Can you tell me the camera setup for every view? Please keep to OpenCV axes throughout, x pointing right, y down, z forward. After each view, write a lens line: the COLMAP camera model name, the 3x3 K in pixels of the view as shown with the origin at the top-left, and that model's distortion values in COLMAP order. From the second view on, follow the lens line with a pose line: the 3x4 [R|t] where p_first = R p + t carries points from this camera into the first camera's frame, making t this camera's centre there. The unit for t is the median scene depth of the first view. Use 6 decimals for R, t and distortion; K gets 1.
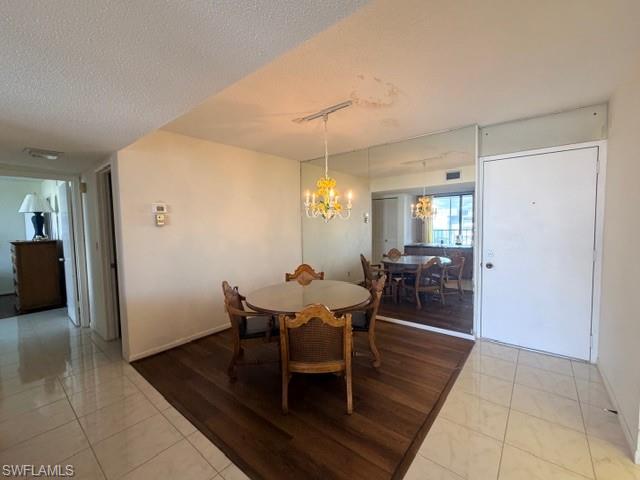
lens RADIAL K [[272.5, 0, 323.8], [0, 272.5, 240.2], [0, 0, 1]] dist [0.000162, 0.000658]
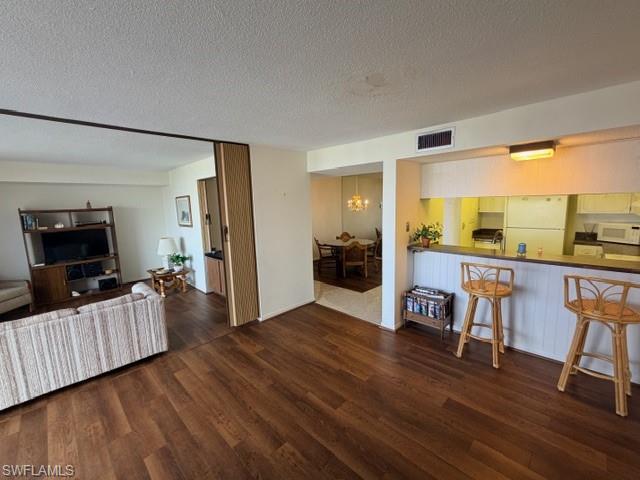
lens RADIAL K [[272.5, 0, 320.2], [0, 272.5, 239.4], [0, 0, 1]] dist [0.000162, 0.000658]
pose [[0.995236, -0.016075, -0.096162, -0.086690], [0.023356, 0.996904, 0.075086, -0.019093], [0.094658, -0.076974, 0.992530, -1.494723]]
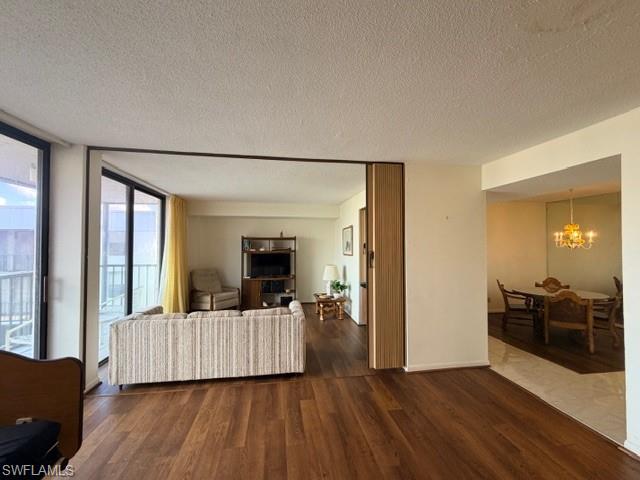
lens RADIAL K [[272.5, 0, 320.2], [0, 272.5, 239.0], [0, 0, 1]] dist [0.000162, 0.000658]
pose [[0.750040, -0.016868, -0.661177, -0.041842], [-0.039957, 0.996693, -0.070754, 0.045881], [0.660184, 0.079487, 0.746886, -1.285081]]
